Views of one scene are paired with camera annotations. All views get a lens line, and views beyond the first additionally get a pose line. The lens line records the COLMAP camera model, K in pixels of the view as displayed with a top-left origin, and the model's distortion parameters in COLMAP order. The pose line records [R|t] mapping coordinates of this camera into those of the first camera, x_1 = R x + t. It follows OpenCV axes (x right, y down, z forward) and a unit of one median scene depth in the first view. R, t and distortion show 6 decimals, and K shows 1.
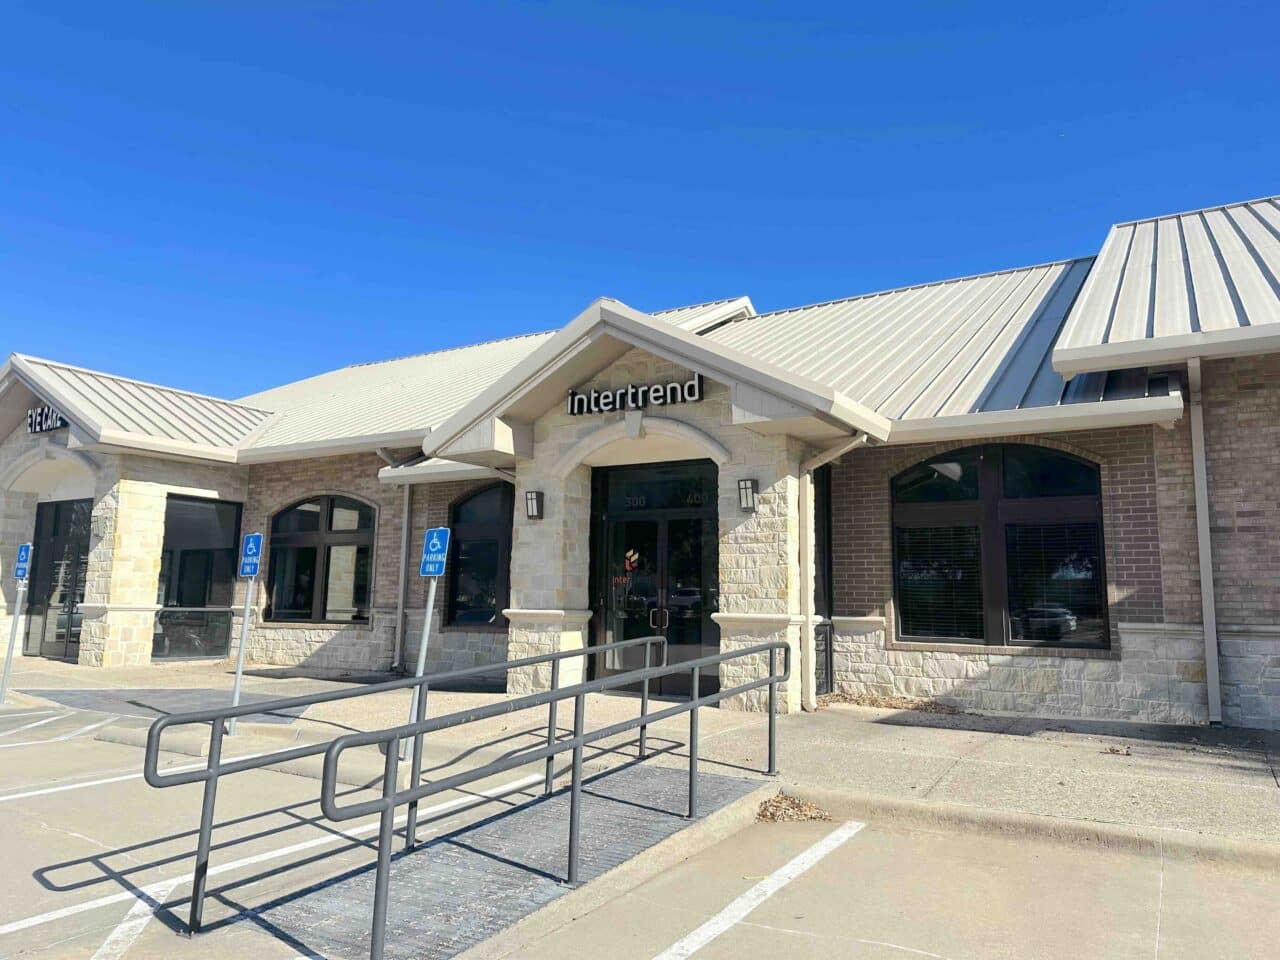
lens RADIAL K [[888.5, 0, 640.0], [0, 888.5, 480.0], [0, 0, 1]] dist [0.002204, -0.039326]
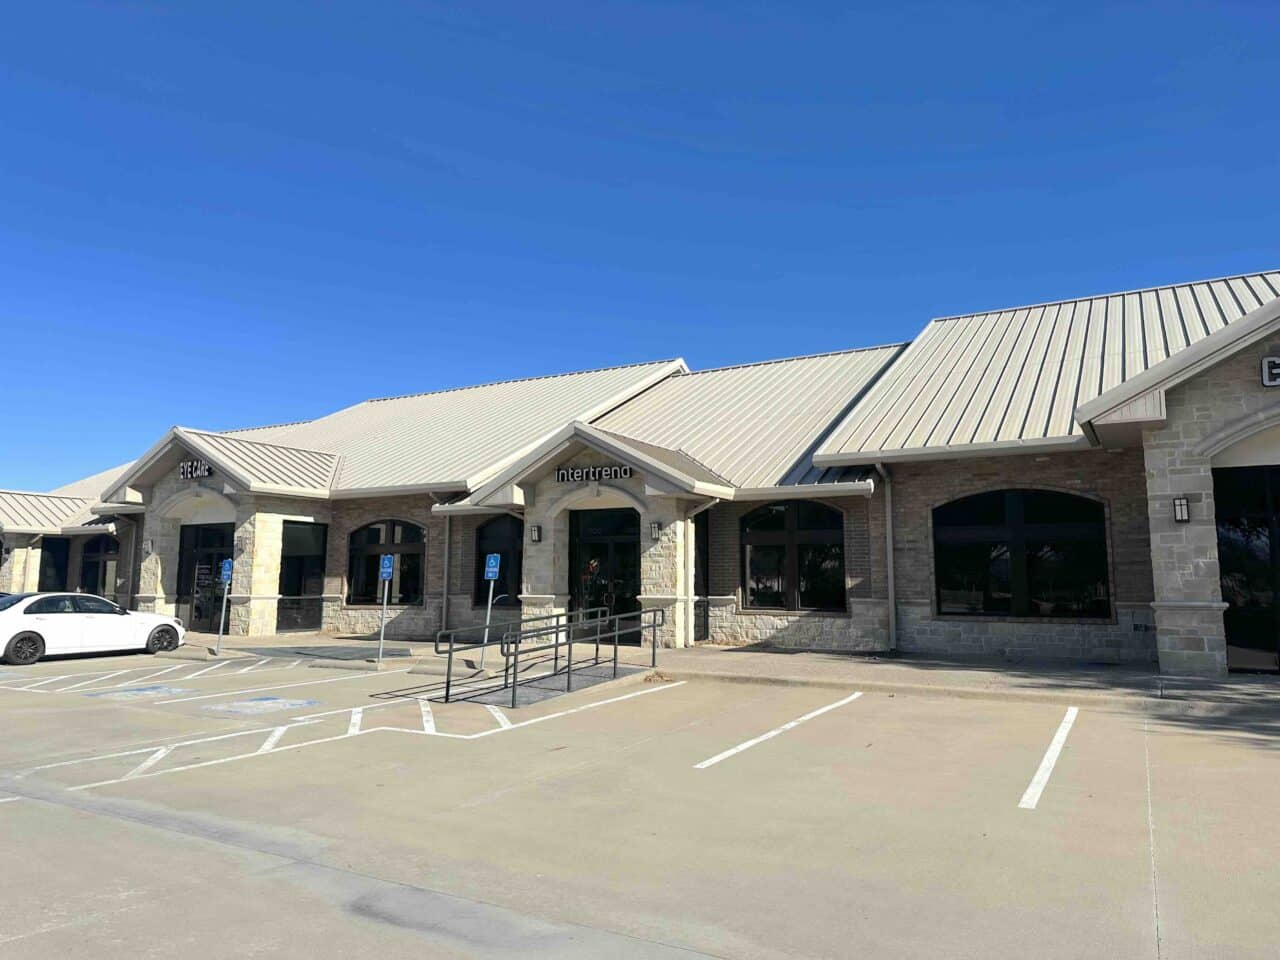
lens RADIAL K [[888.5, 0, 640.0], [0, 888.5, 480.0], [0, 0, 1]] dist [0.002204, -0.039326]
pose [[0.999423, -0.008783, 0.032804, 0.026318], [0.008133, 0.999769, 0.019920, -0.111239], [-0.032971, -0.019642, 0.999263, -0.735761]]
